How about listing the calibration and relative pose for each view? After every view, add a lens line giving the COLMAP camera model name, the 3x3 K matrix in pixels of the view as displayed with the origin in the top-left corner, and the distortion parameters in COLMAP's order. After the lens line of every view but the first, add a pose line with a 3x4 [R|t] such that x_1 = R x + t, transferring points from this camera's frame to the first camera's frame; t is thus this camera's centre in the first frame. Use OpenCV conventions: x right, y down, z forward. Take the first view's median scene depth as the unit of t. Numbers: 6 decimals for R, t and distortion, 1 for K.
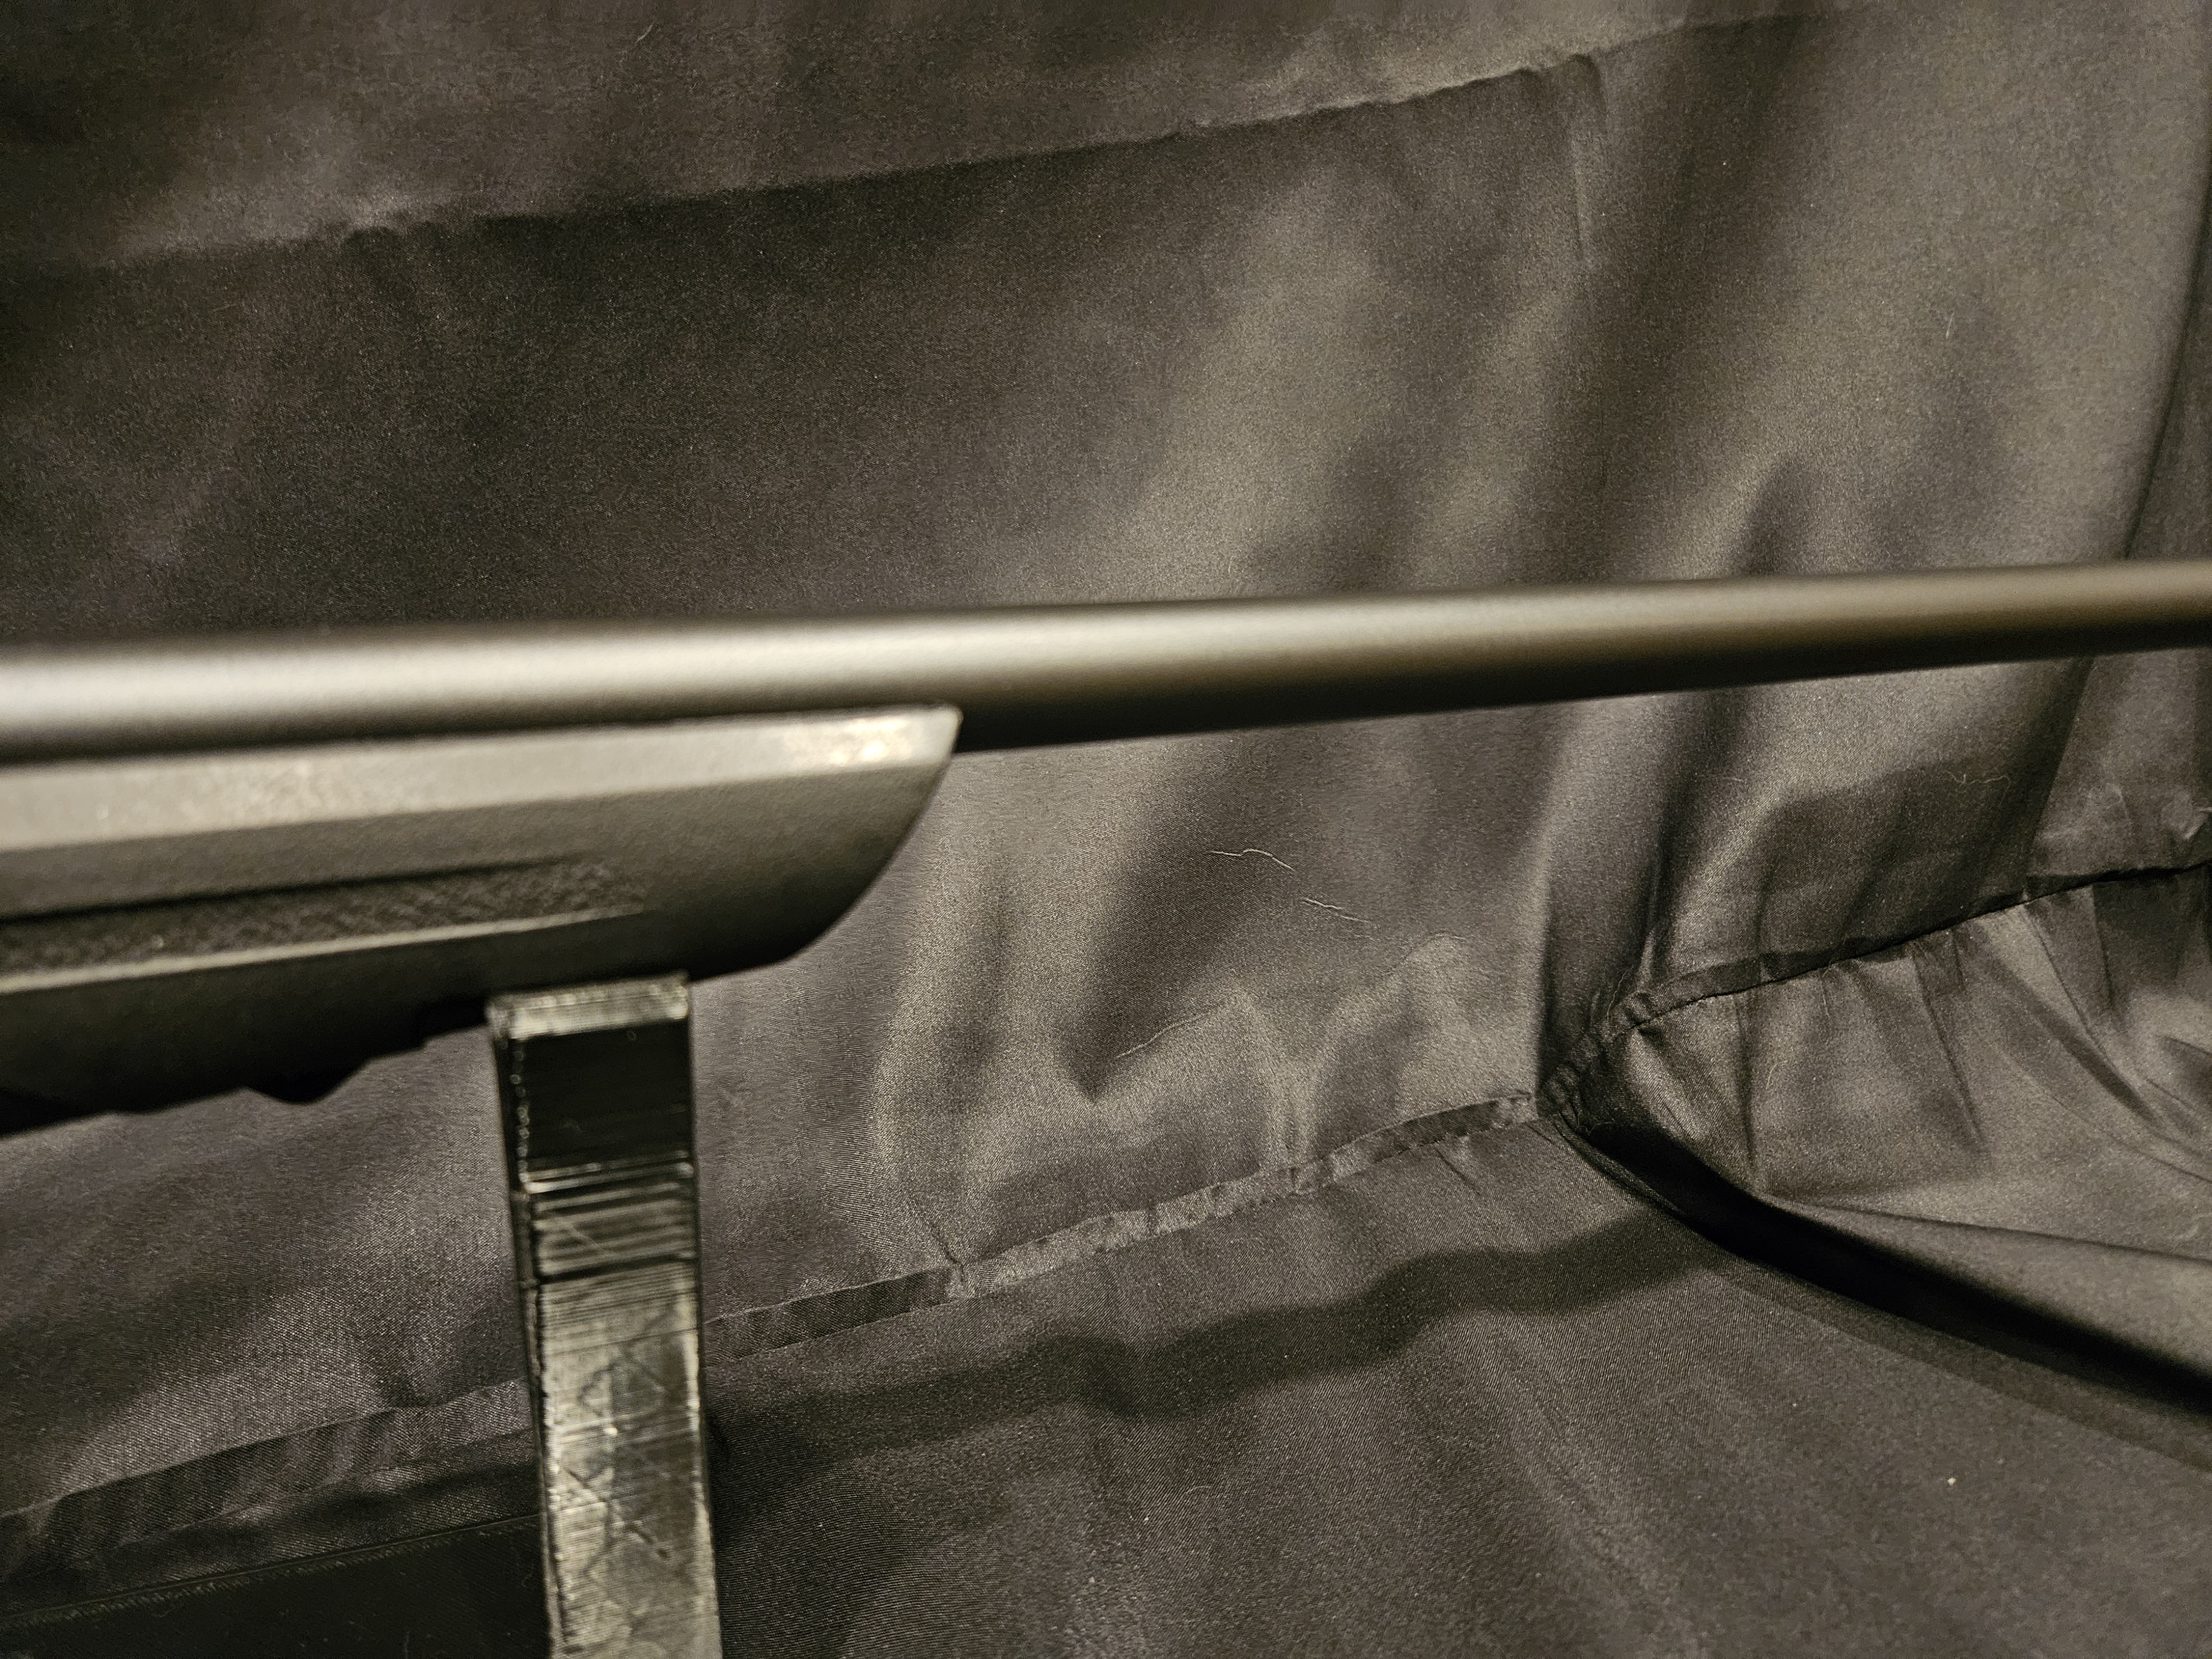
lens RADIAL K [[1516.0, 0, 1115.9], [0, 1516.0, 830.2], [0, 0, 1]] dist [0.051967, -0.047679]
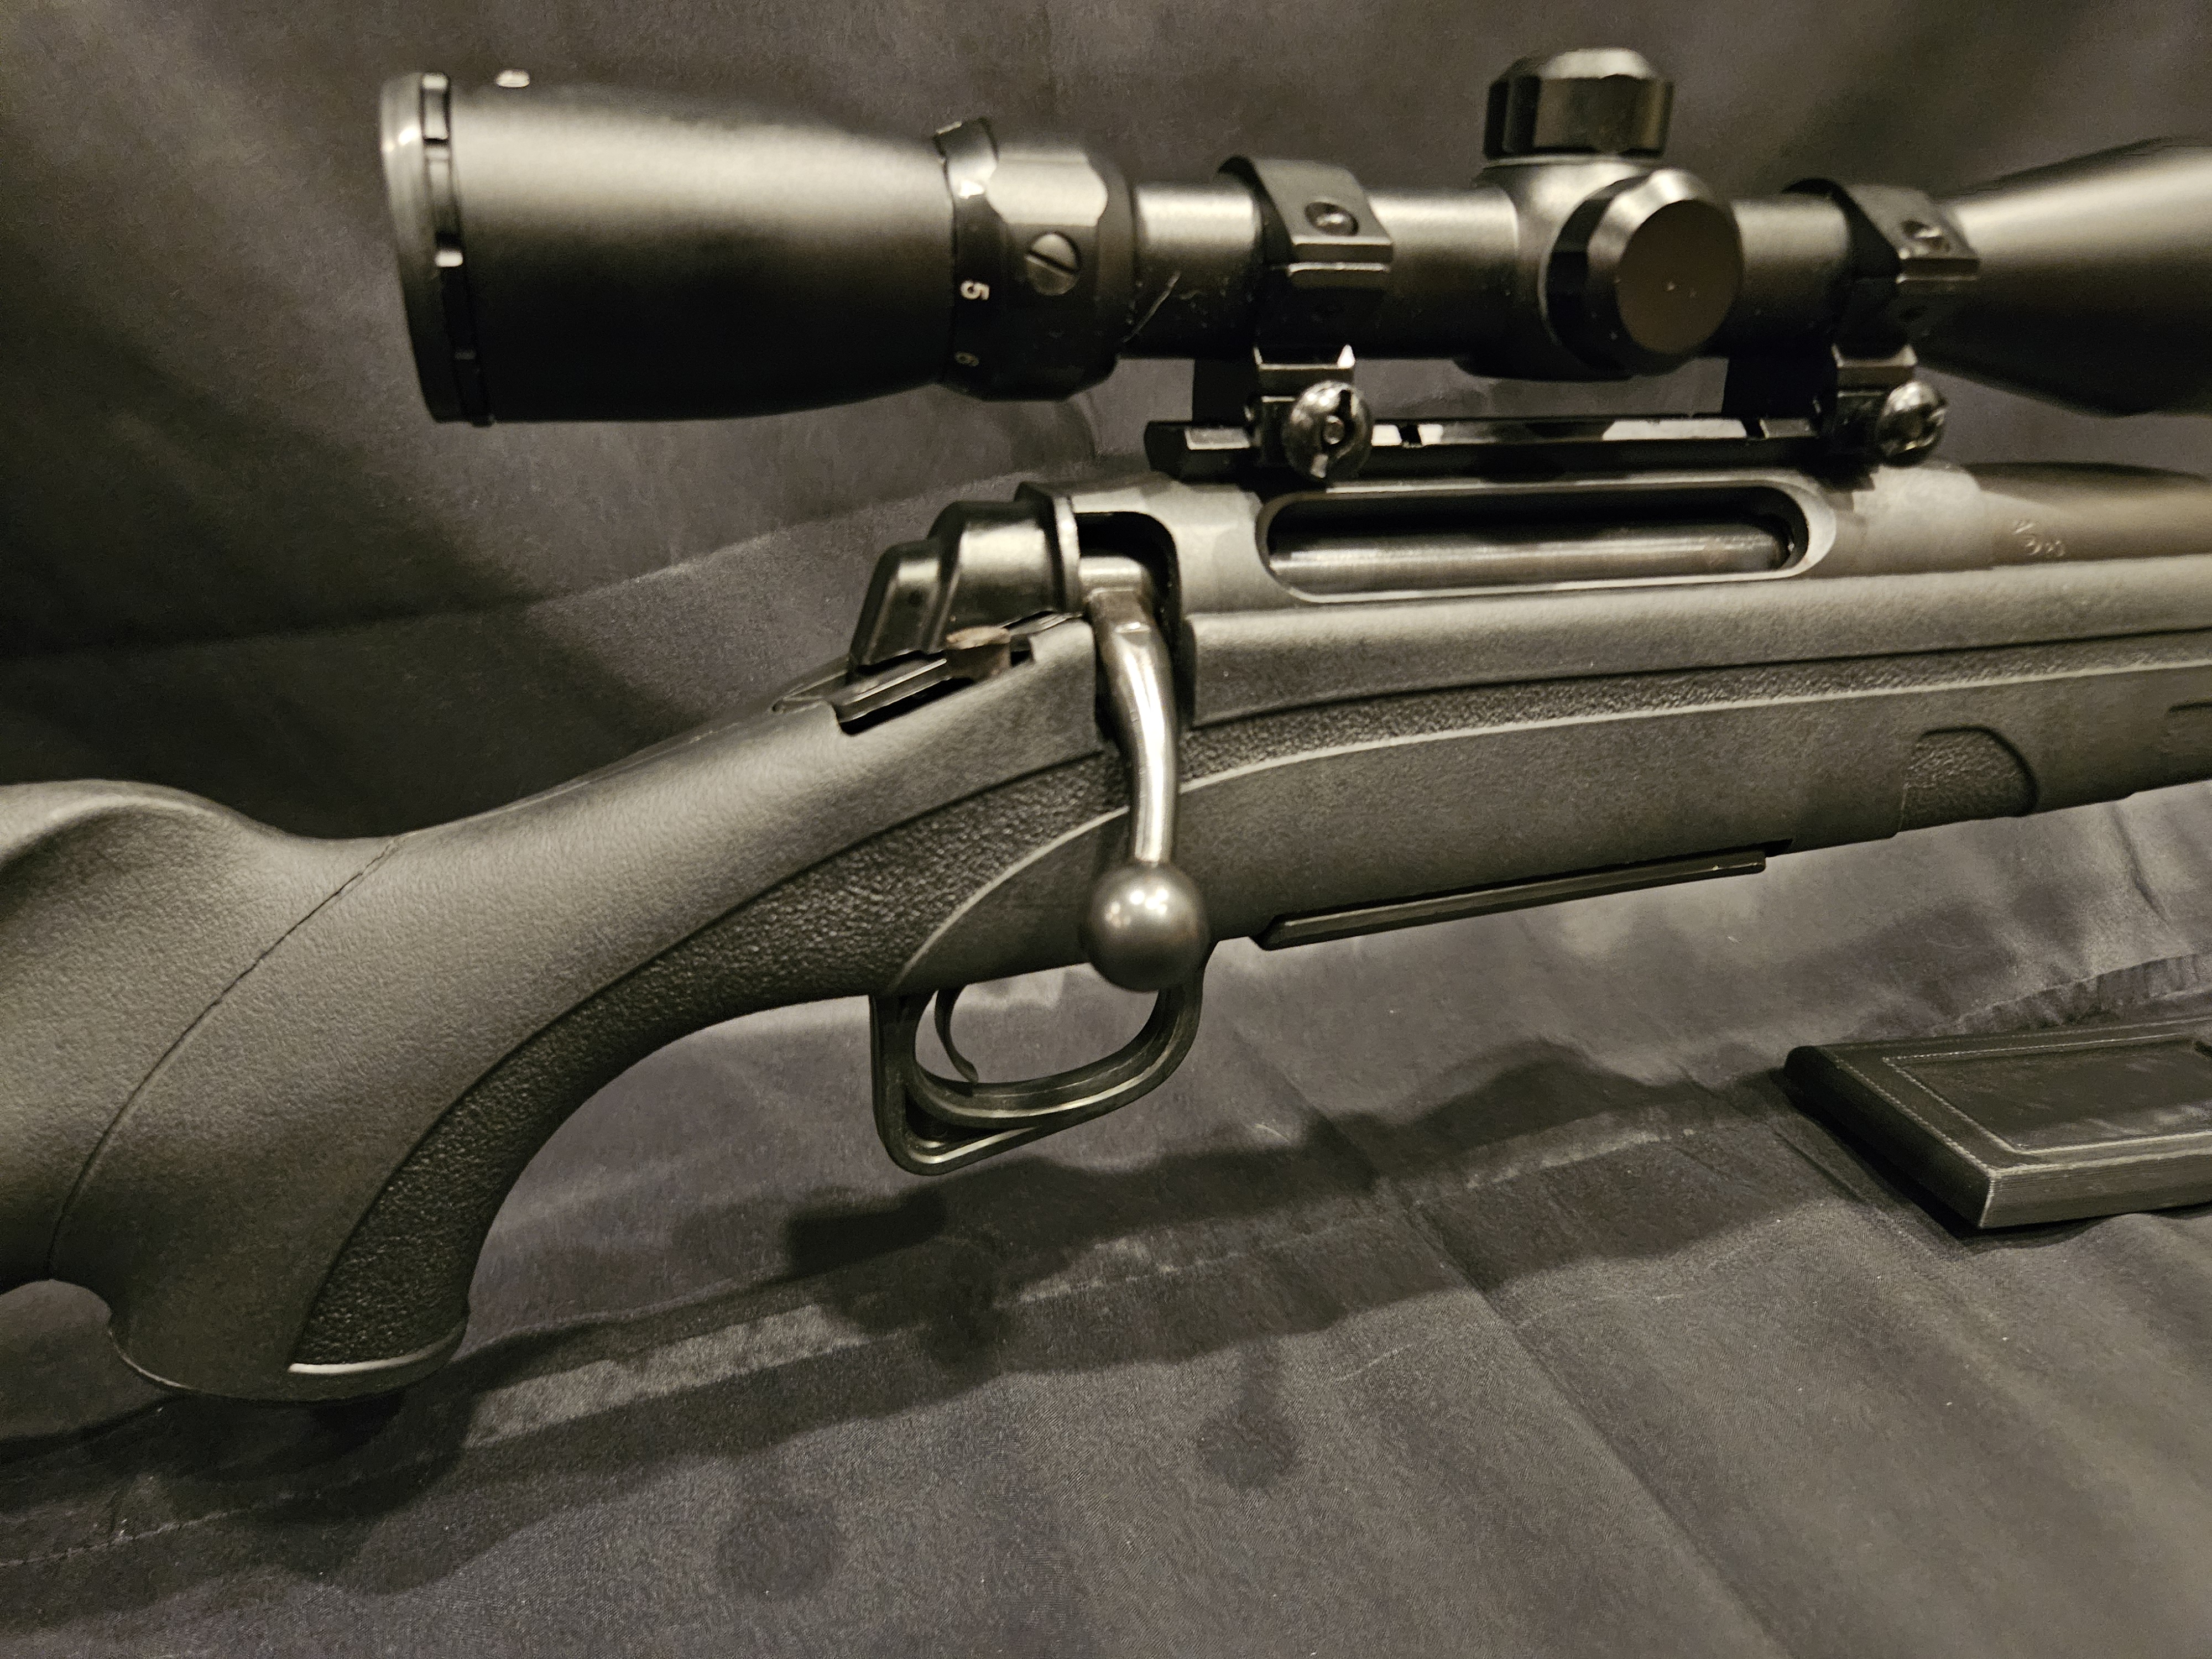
lens RADIAL K [[1516.0, 0, 1115.9], [0, 1516.0, 830.2], [0, 0, 1]] dist [0.051967, -0.047679]
pose [[0.995709, 0.026833, -0.088564, -1.081658], [-0.022679, 0.998610, 0.047579, 0.132883], [0.089718, -0.045366, 0.994933, -0.572751]]
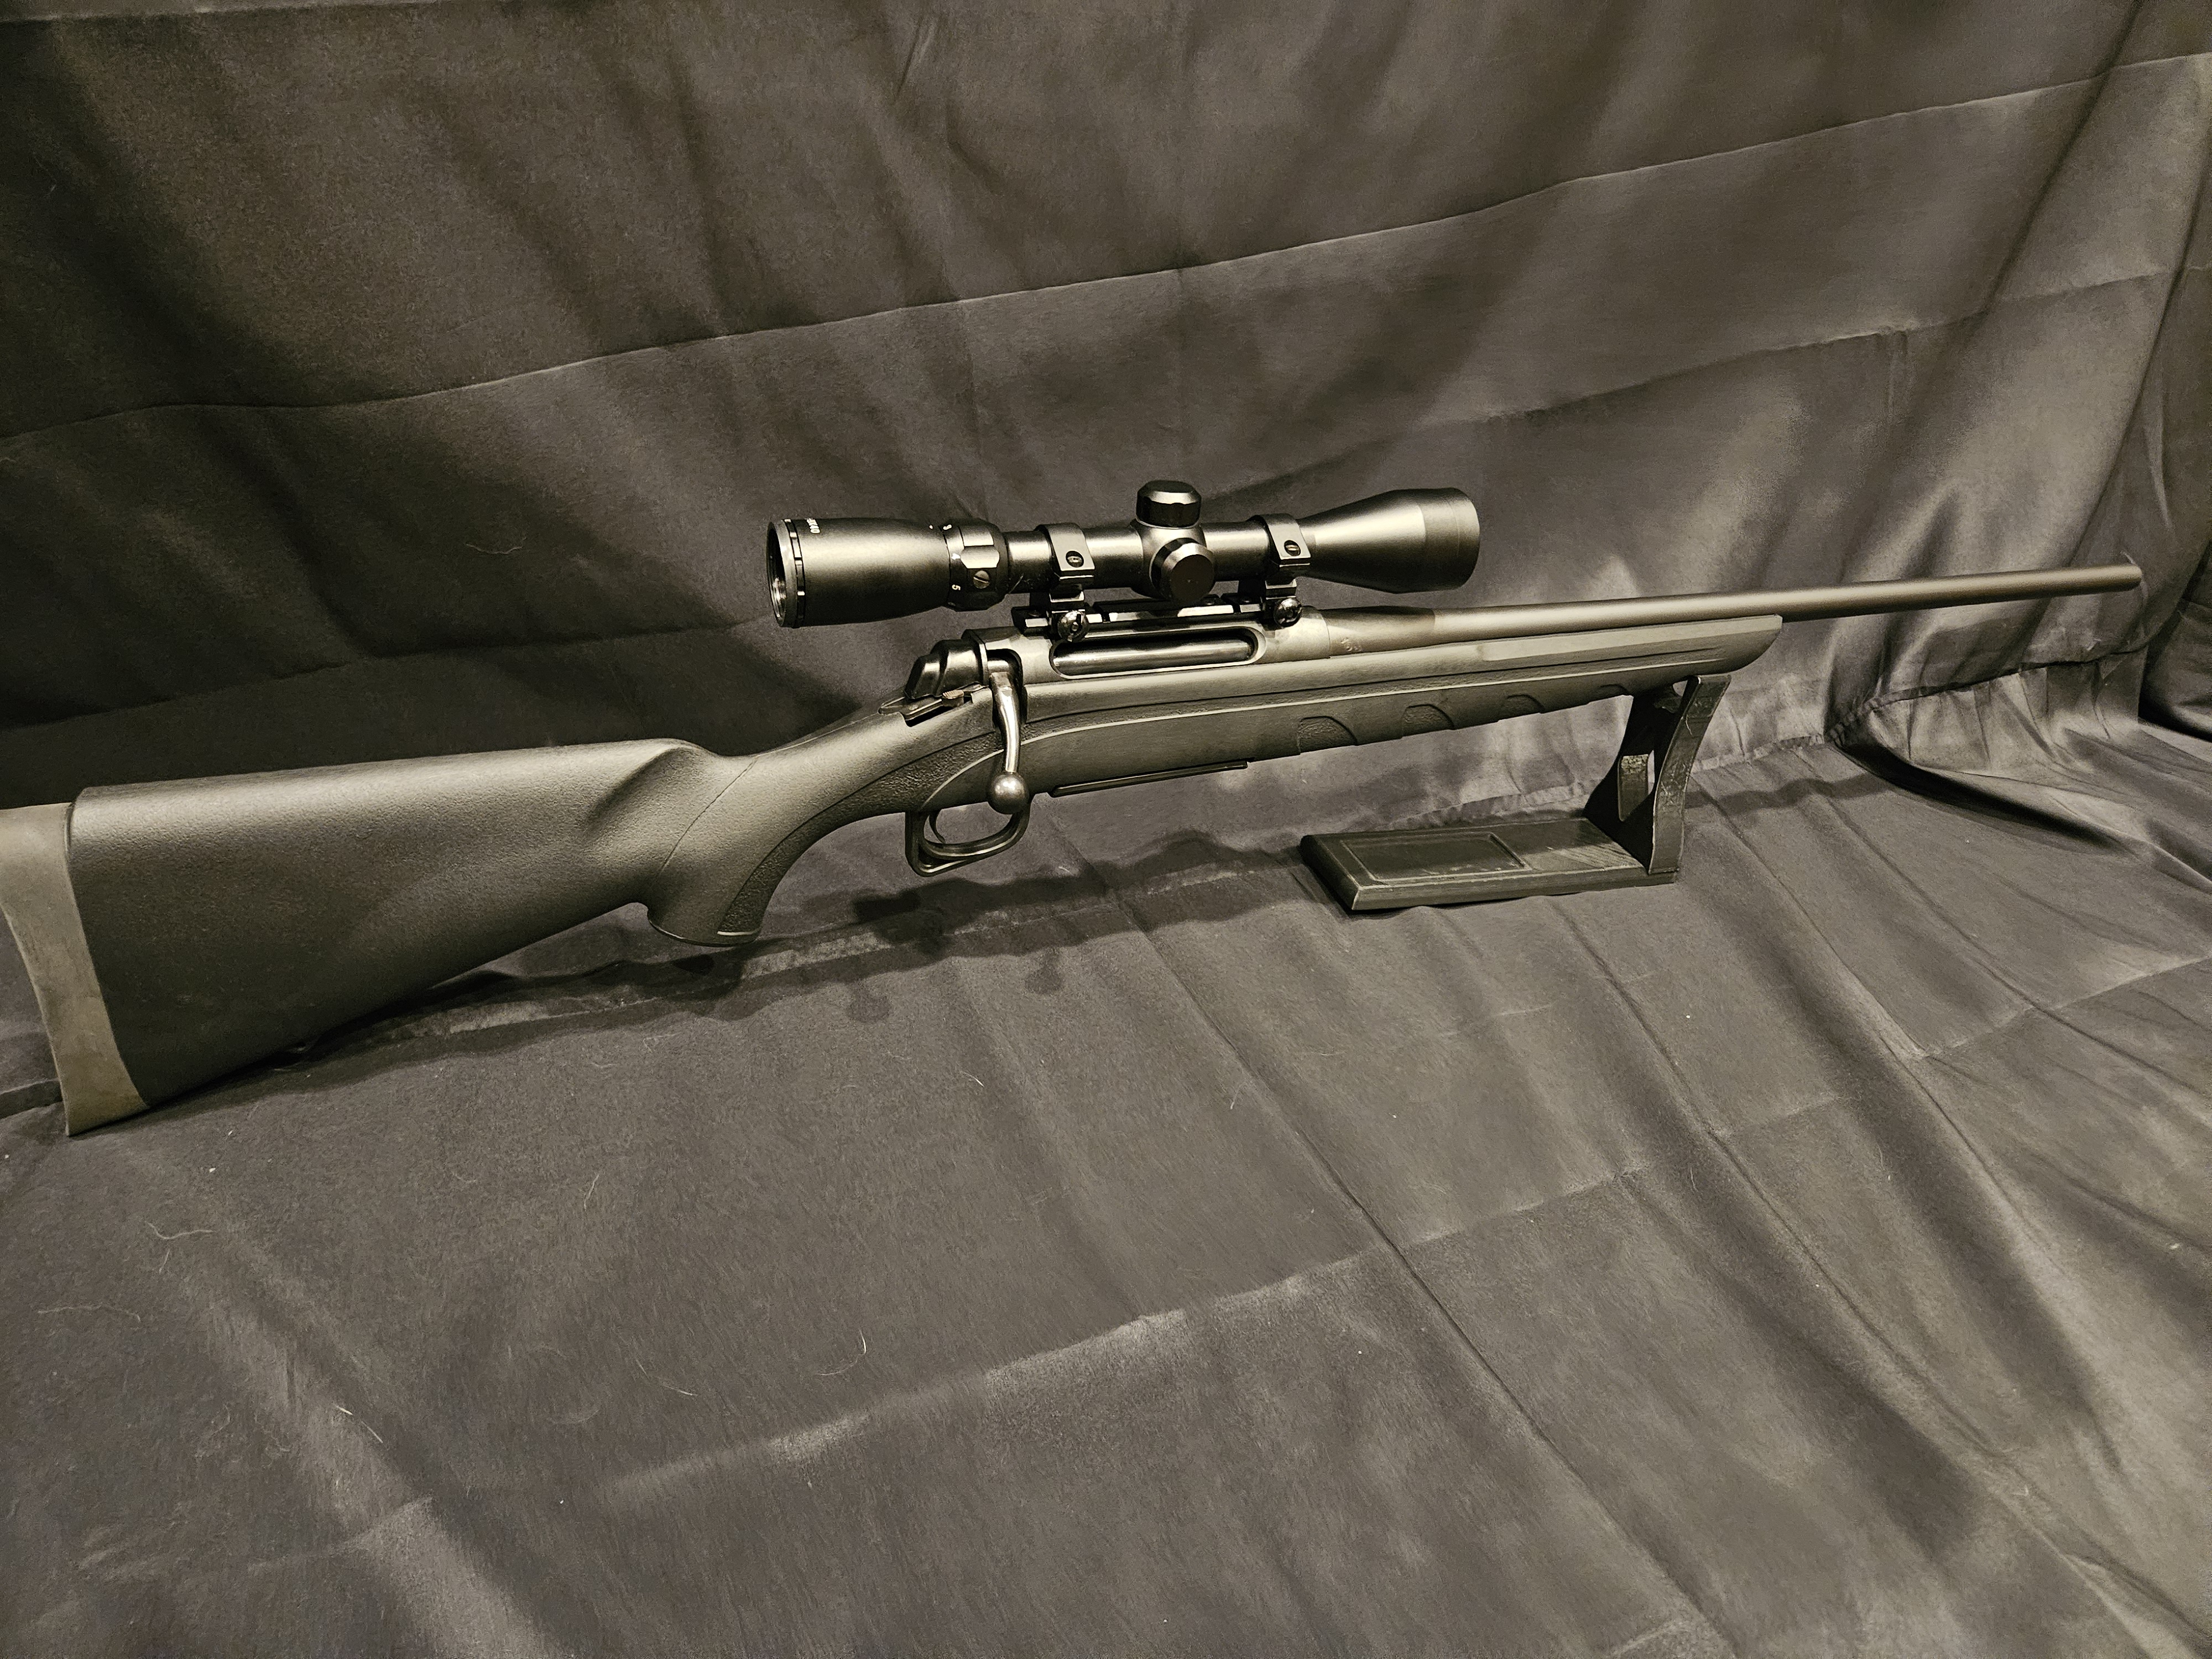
lens RADIAL K [[1516.0, 0, 1115.9], [0, 1516.0, 830.2], [0, 0, 1]] dist [0.051967, -0.047679]
pose [[0.998385, 0.056654, 0.004094, -1.000689], [-0.056423, 0.980816, 0.186590, -0.096131], [0.006556, -0.186520, 0.982429, -1.735791]]
